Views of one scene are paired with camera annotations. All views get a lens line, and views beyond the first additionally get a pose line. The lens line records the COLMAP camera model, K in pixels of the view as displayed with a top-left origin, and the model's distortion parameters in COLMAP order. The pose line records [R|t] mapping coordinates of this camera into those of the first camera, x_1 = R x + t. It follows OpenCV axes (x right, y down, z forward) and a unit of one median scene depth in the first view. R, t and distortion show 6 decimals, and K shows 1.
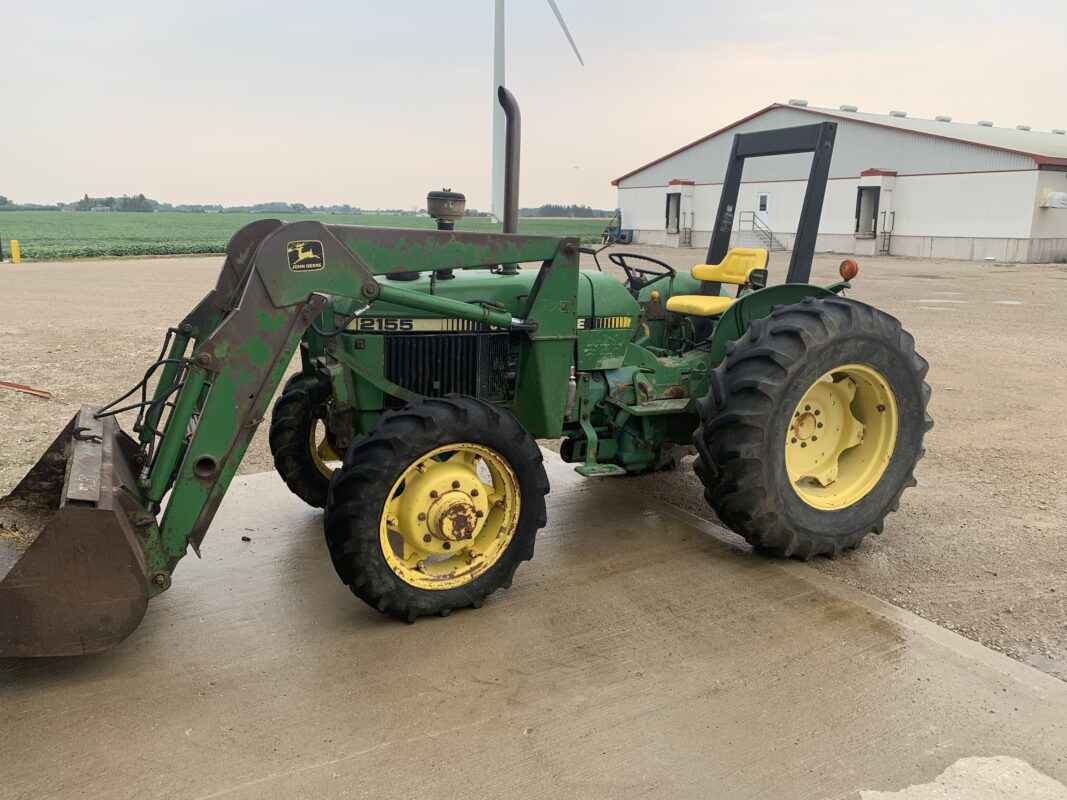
lens RADIAL K [[822.9, 0, 533.5], [0, 822.9, 400.0], [0, 0, 1]] dist [-0.003227, -0.001829]
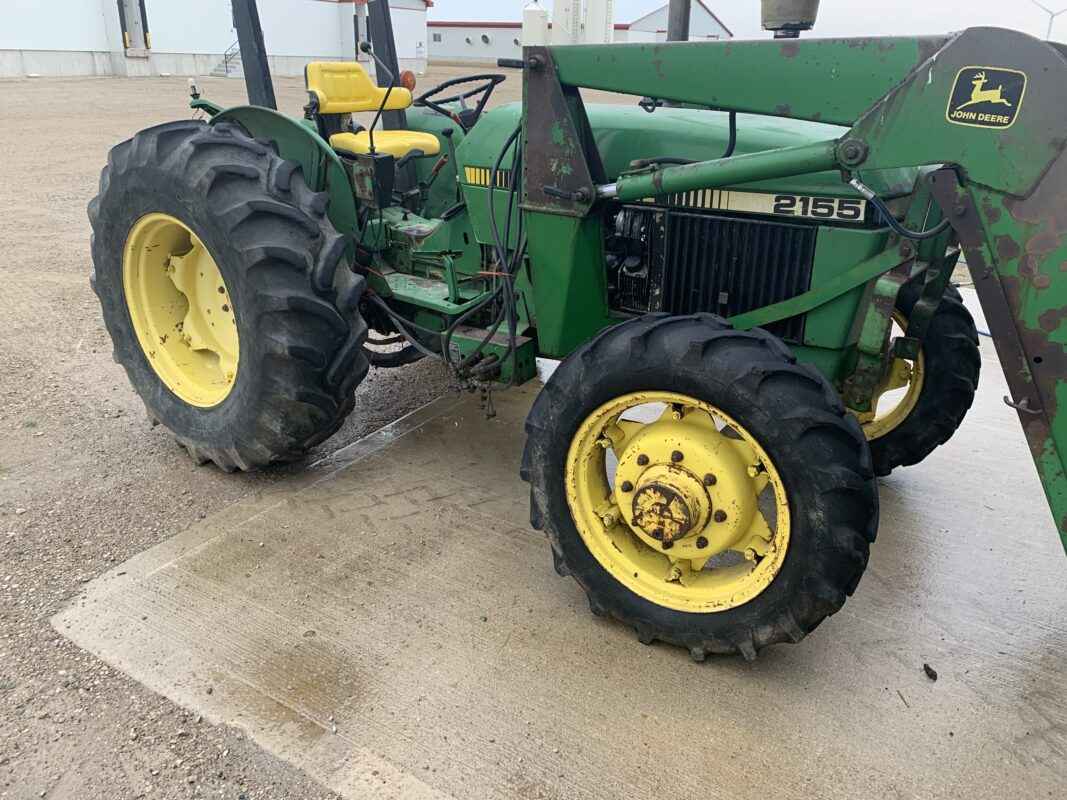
lens RADIAL K [[822.9, 0, 533.5], [0, 822.9, 400.0], [0, 0, 1]] dist [-0.003227, -0.001829]
pose [[0.483074, 0.239542, -0.842175, 0.327799], [-0.139724, 0.970613, 0.195928, -0.042083], [0.864359, 0.023024, 0.502348, 0.512583]]
